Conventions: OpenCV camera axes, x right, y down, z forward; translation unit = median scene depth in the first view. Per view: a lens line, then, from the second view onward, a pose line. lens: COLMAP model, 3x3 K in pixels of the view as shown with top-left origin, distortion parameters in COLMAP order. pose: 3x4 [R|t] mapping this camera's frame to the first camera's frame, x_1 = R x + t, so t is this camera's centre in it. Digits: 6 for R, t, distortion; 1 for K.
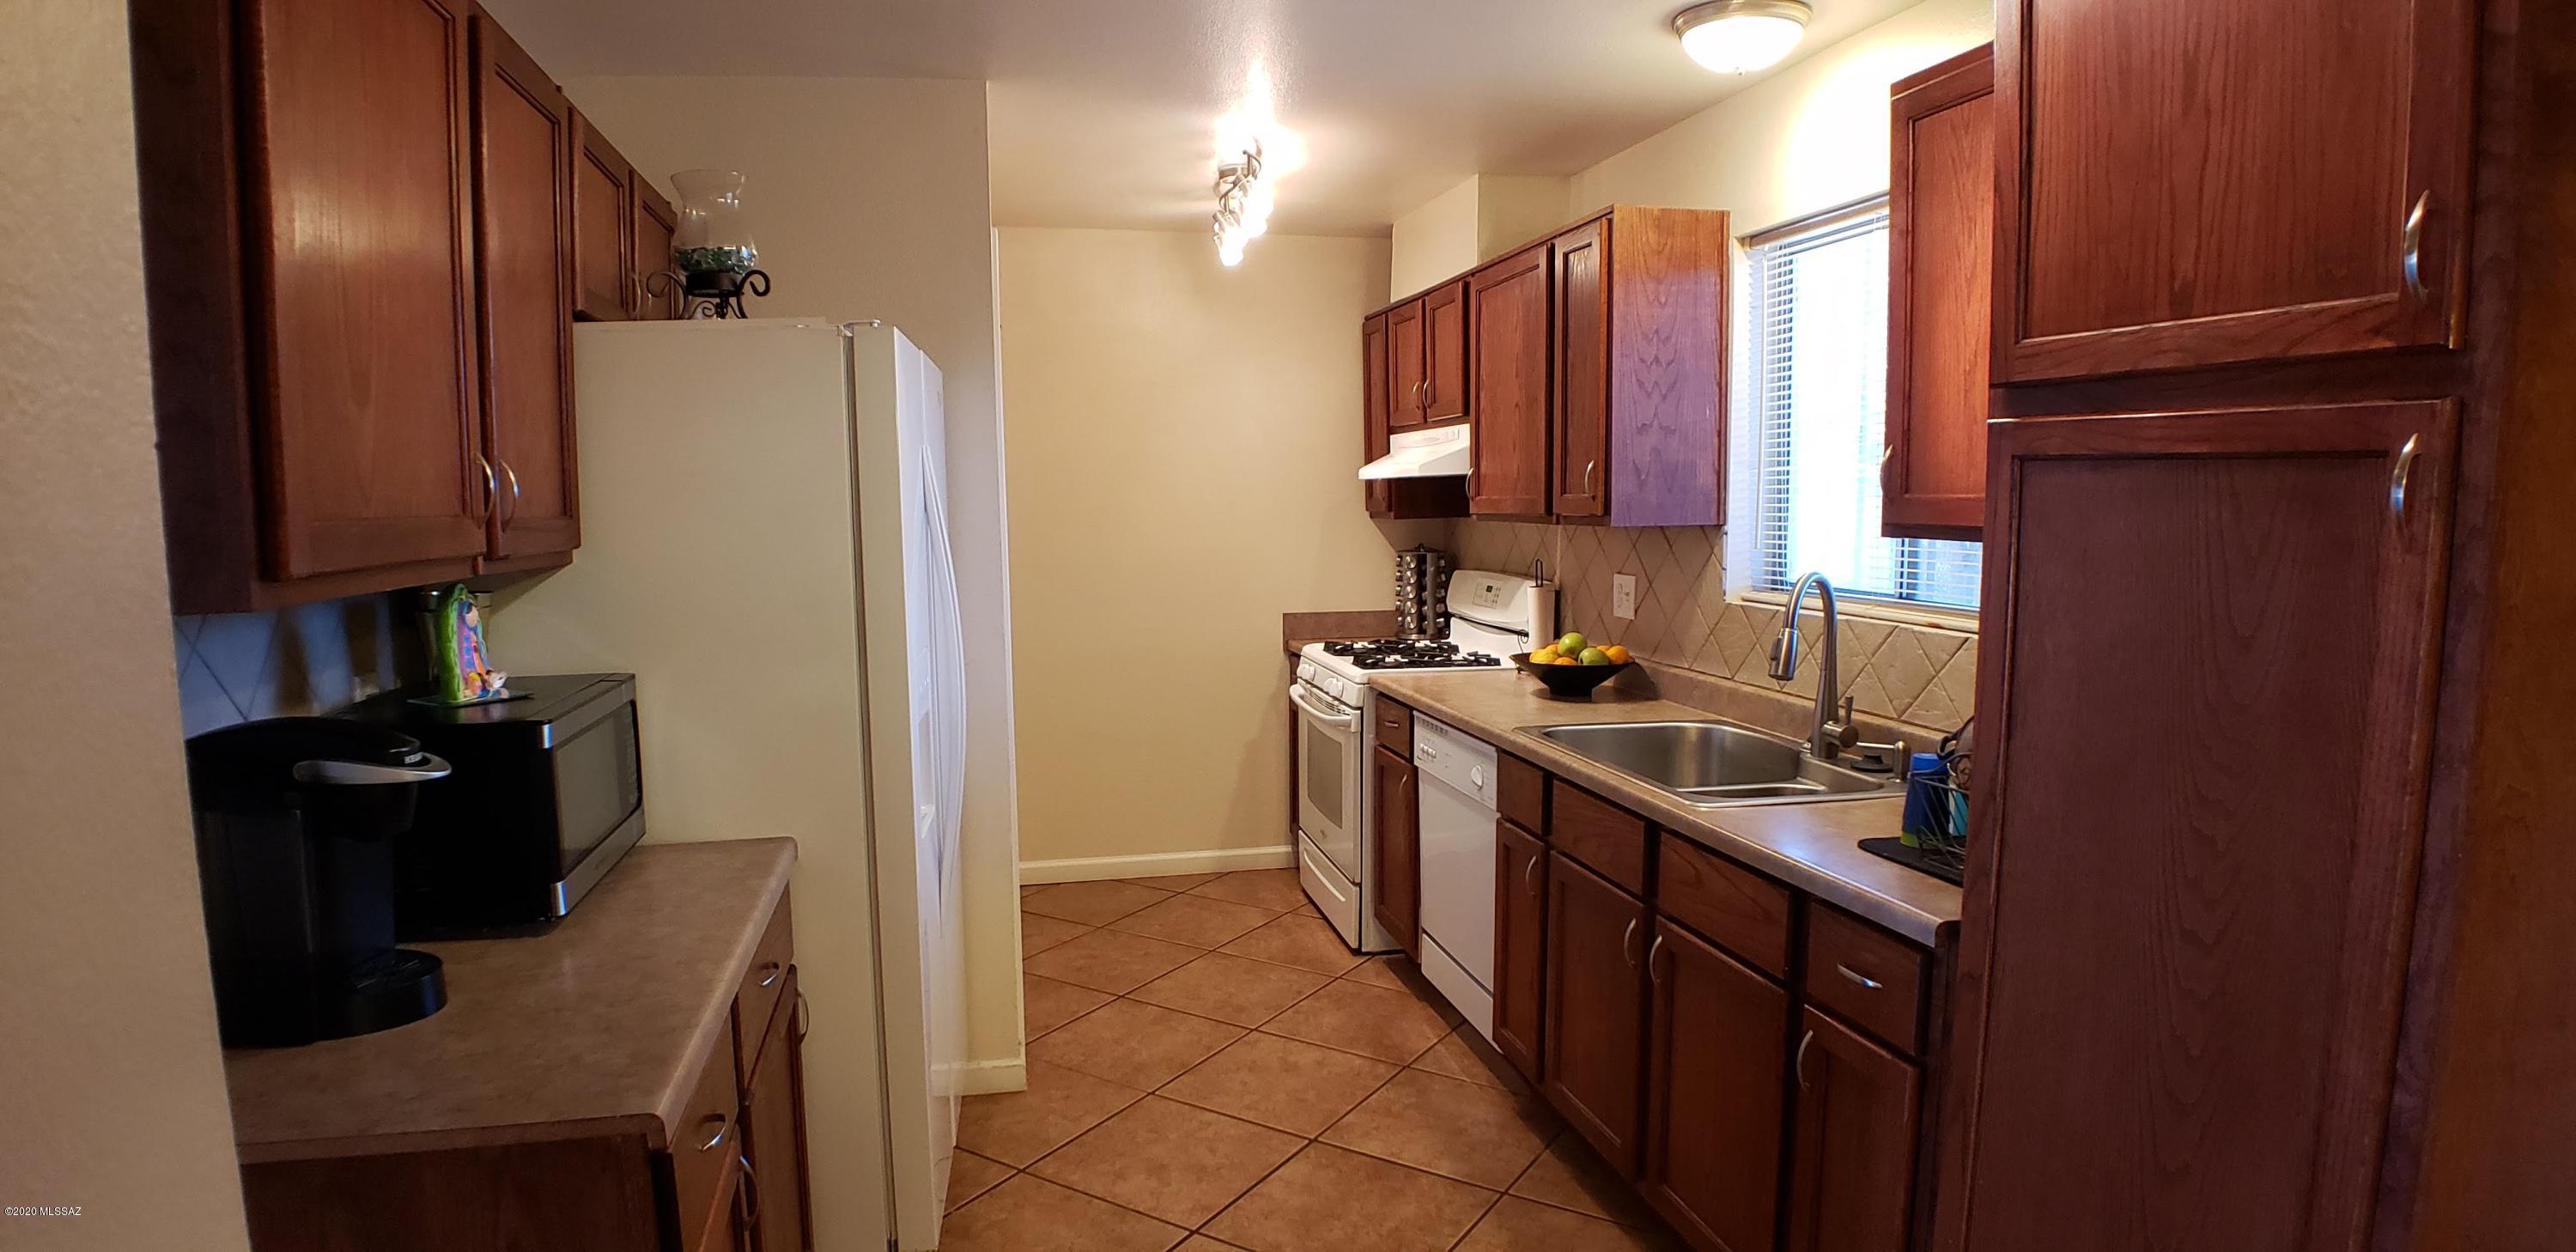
lens RADIAL K [[1386.9, 0, 1228.4], [0, 1386.9, 645.1], [0, 0, 1]] dist [-0.066720, -0.004234]
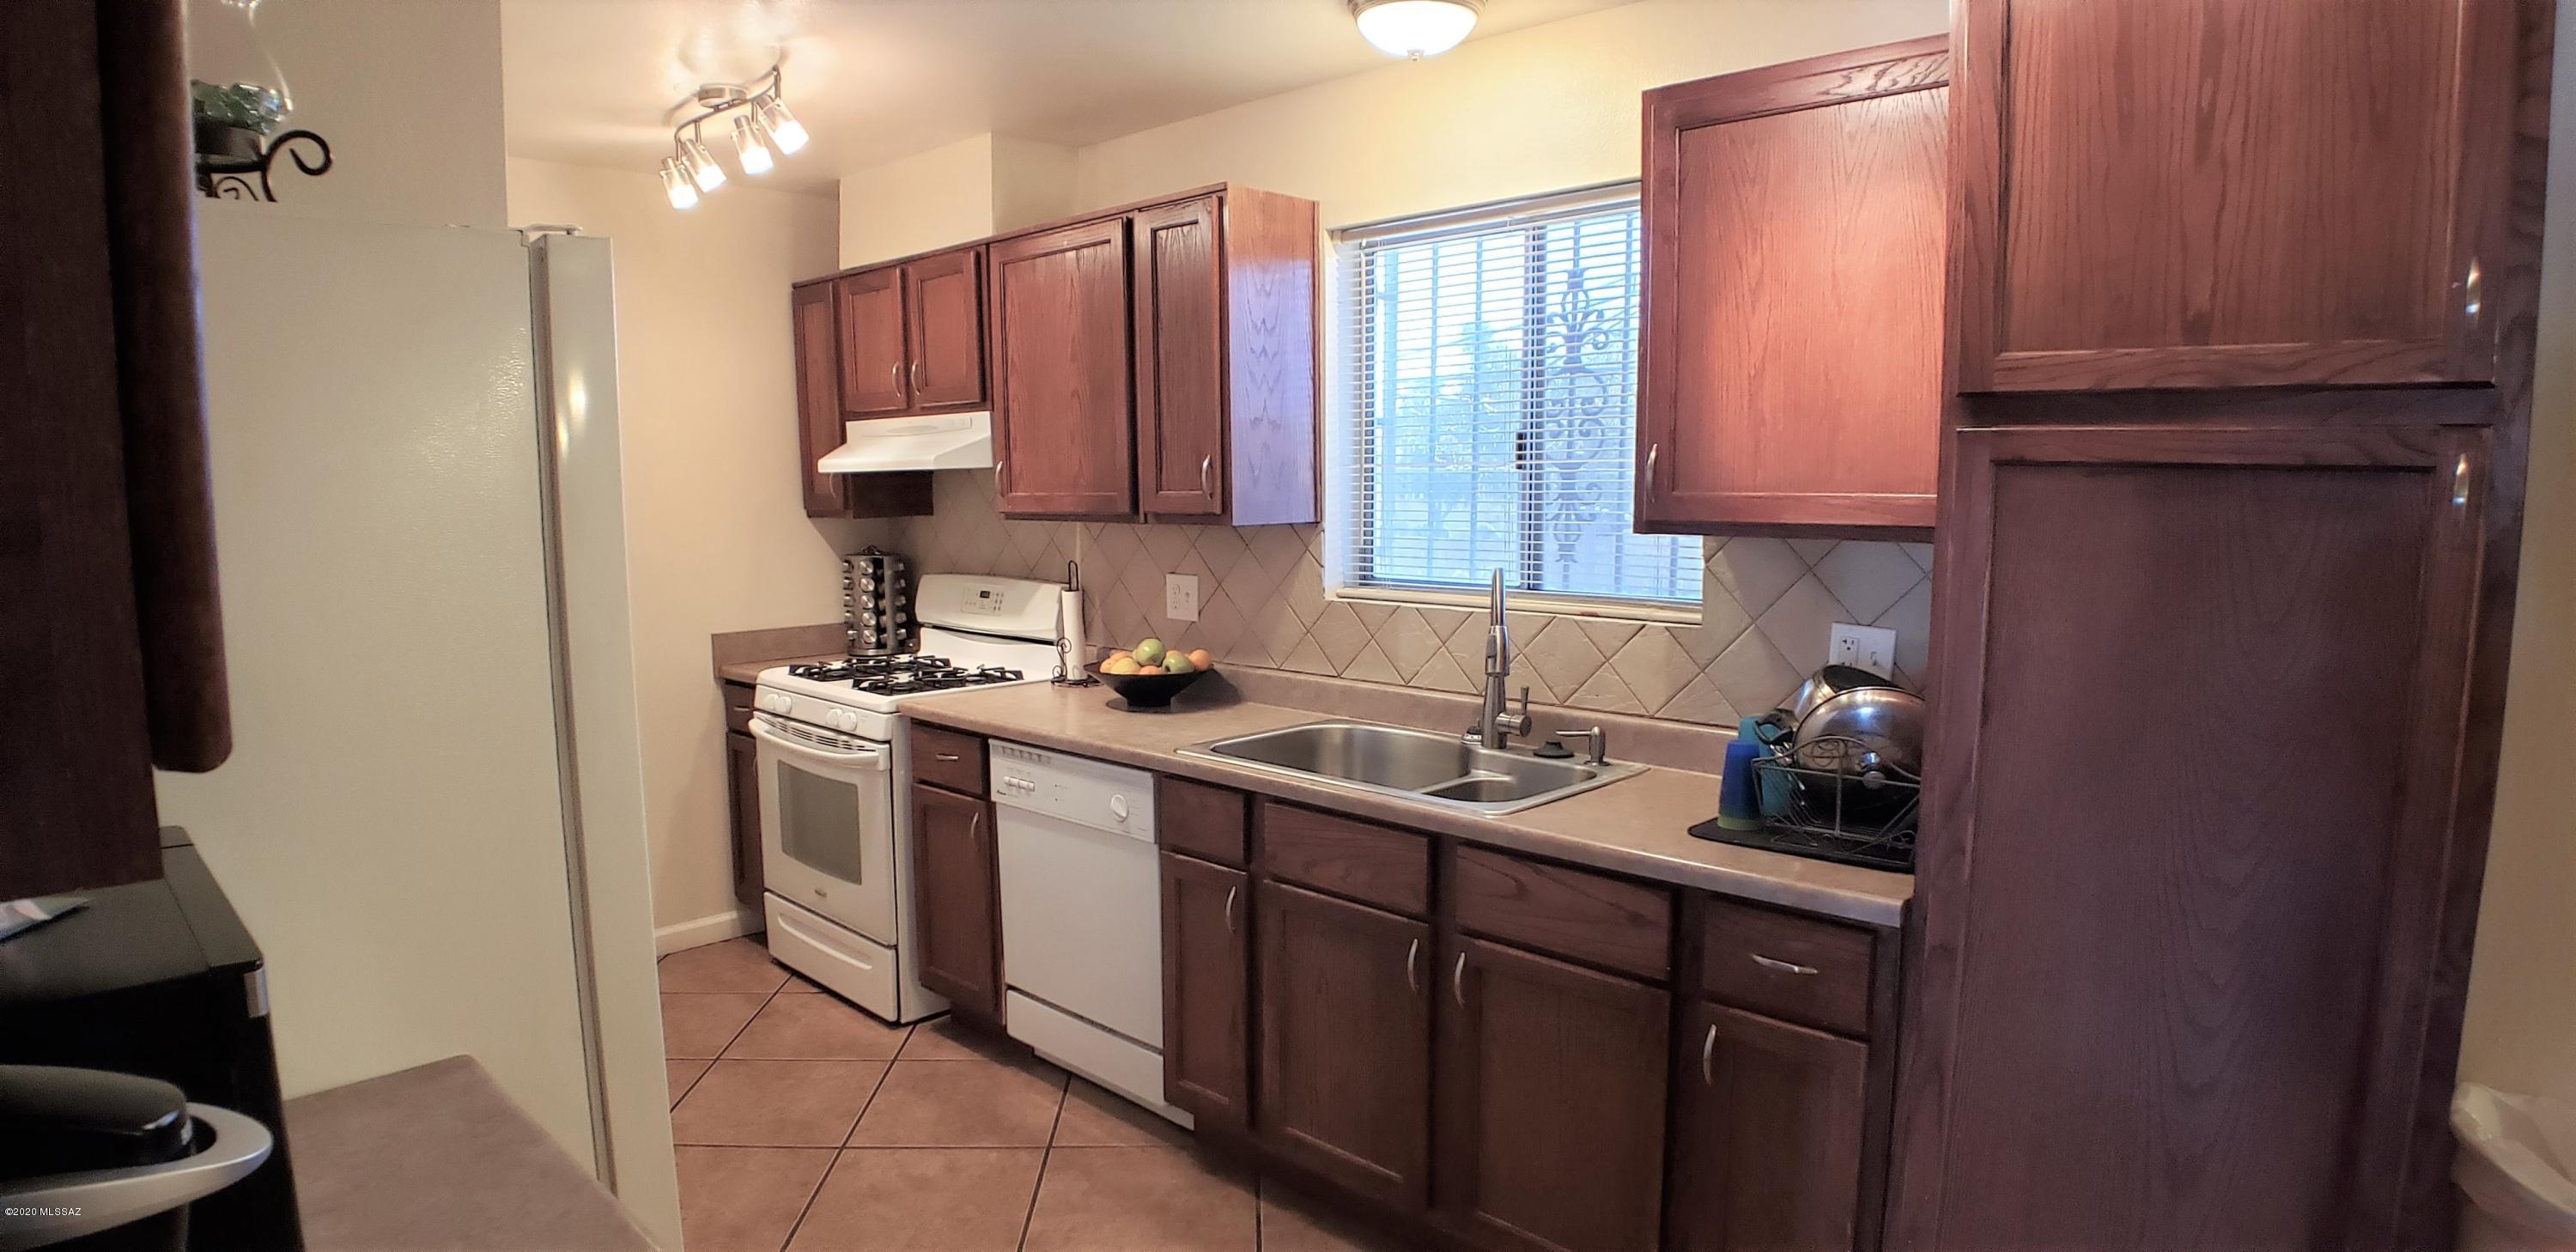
lens RADIAL K [[1386.9, 0, 1274.2], [0, 1386.9, 638.5], [0, 0, 1]] dist [-0.066720, -0.004234]
pose [[0.821879, -0.064297, 0.566022, -0.238620], [0.062760, 0.997781, 0.022213, -0.028273], [-0.566195, 0.017267, 0.824091, 0.206548]]
